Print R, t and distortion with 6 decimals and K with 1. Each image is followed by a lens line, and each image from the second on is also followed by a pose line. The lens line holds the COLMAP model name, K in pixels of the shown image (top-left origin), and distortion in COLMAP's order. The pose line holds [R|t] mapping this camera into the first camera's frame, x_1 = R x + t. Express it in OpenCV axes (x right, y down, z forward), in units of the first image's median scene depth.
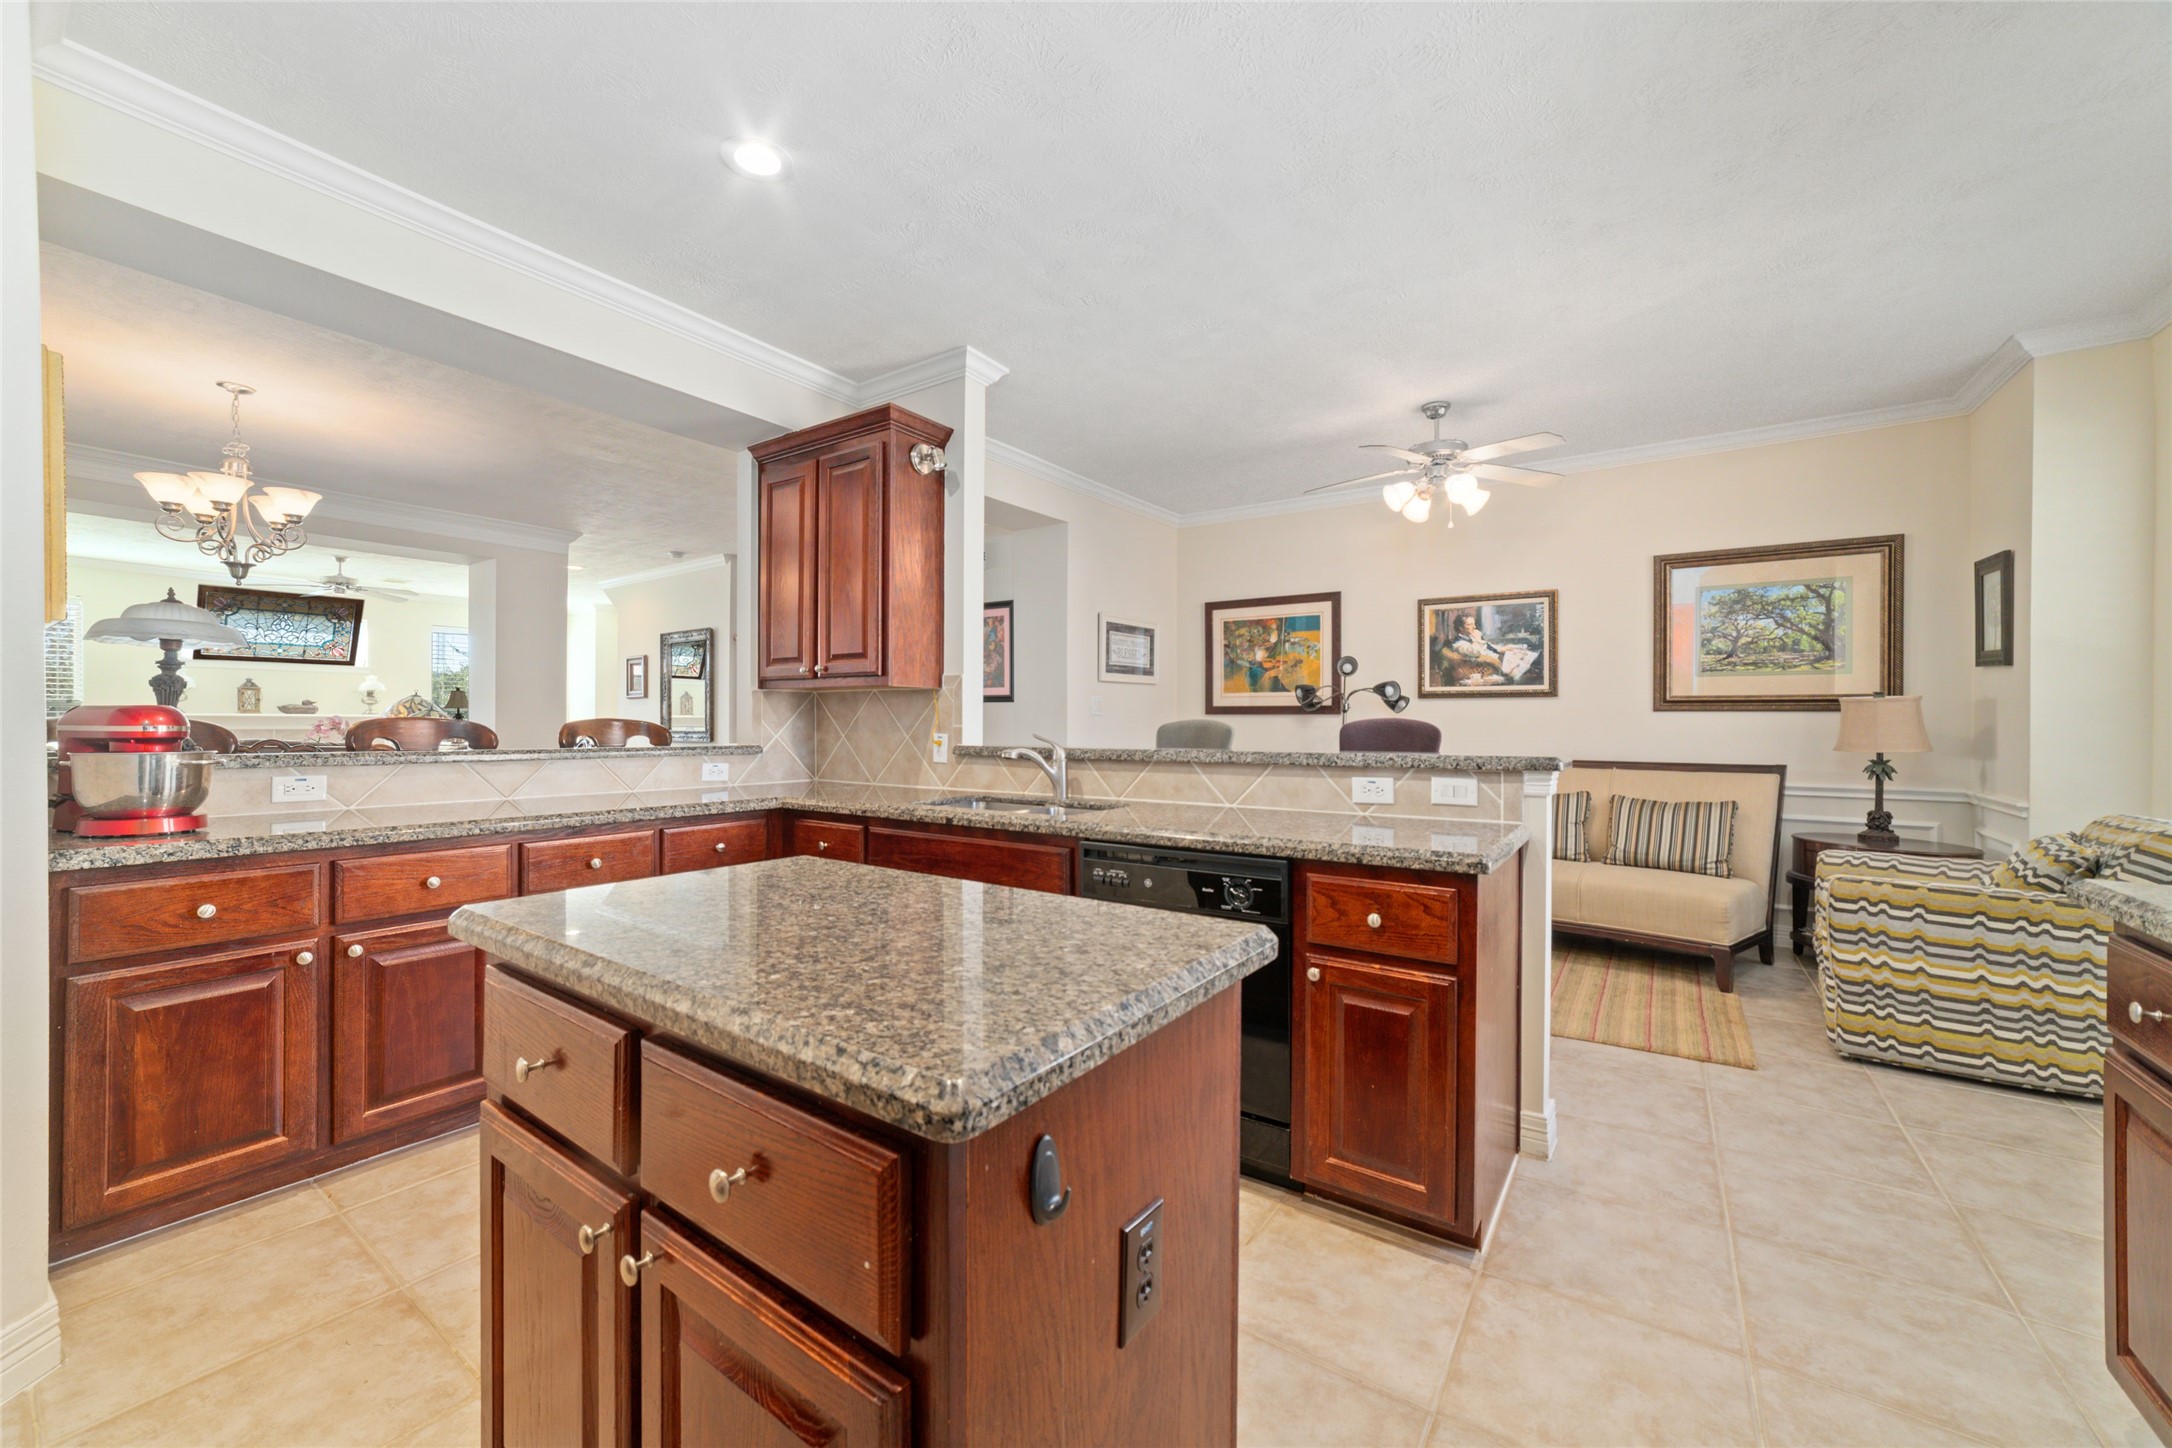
lens RADIAL K [[810.2, 0, 1089.4], [0, 810.2, 717.2], [0, 0, 1]] dist [-0.010469, 0.000021]
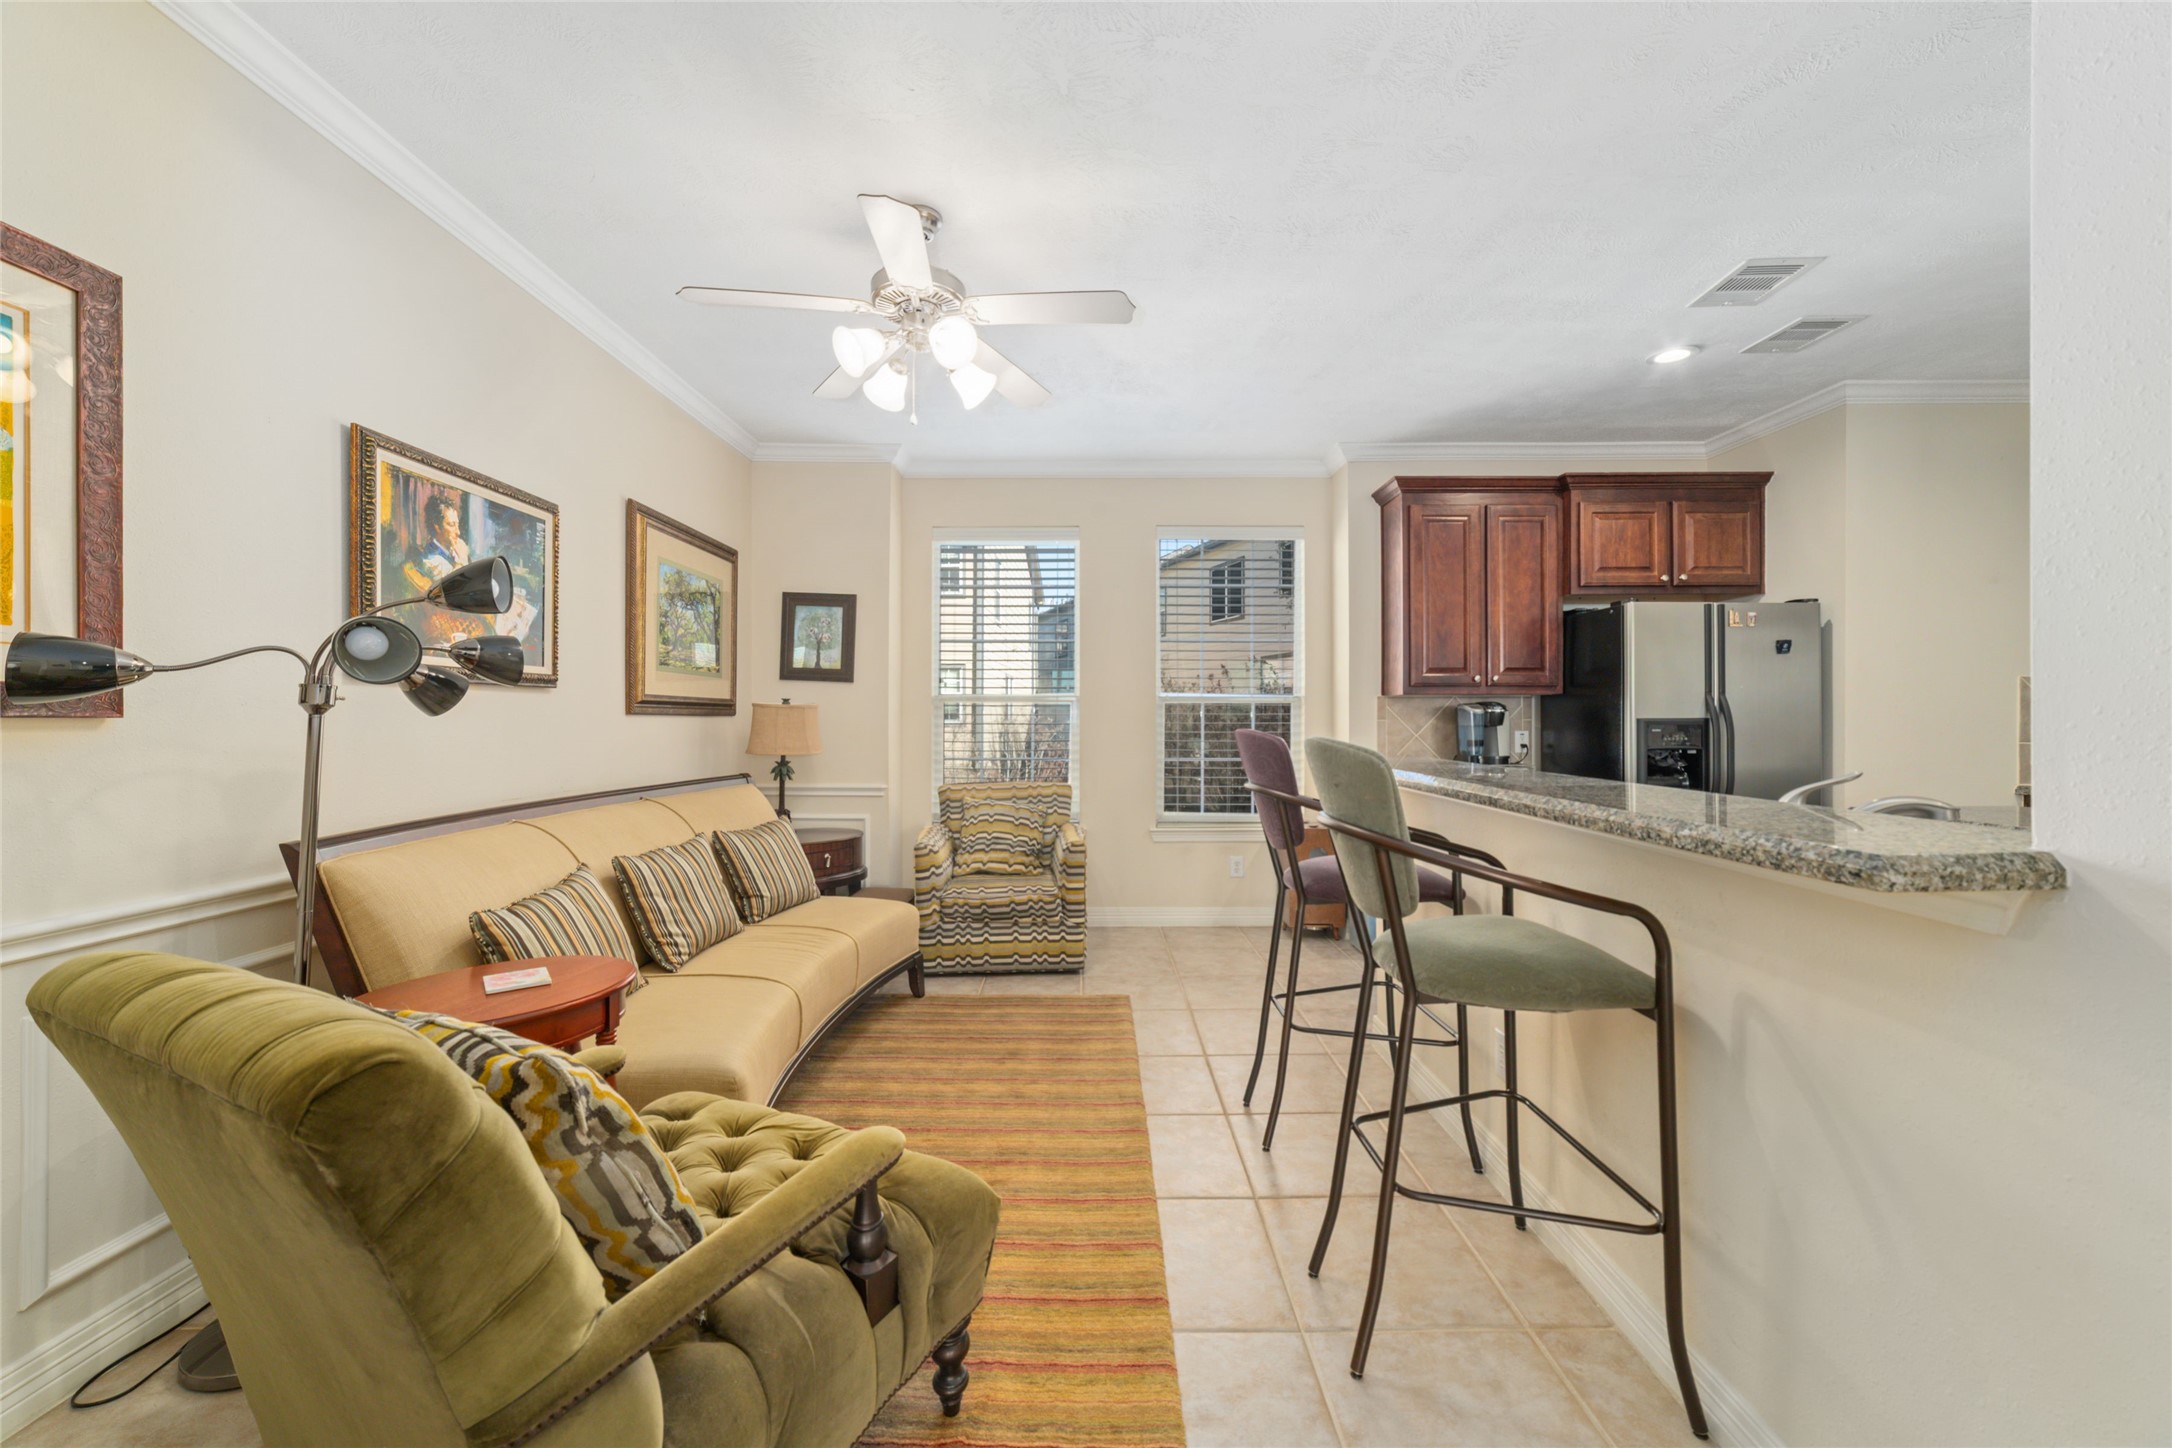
lens RADIAL K [[829.1, 0, 1091.4], [0, 829.1, 722.7], [0, 0, 1]] dist [-0.012195, 0.000225]
pose [[-0.566571, -0.007449, 0.823979, -0.142201], [-0.006985, 0.999967, 0.004237, -0.005714], [-0.823983, -0.003355, -0.566604, 1.073222]]
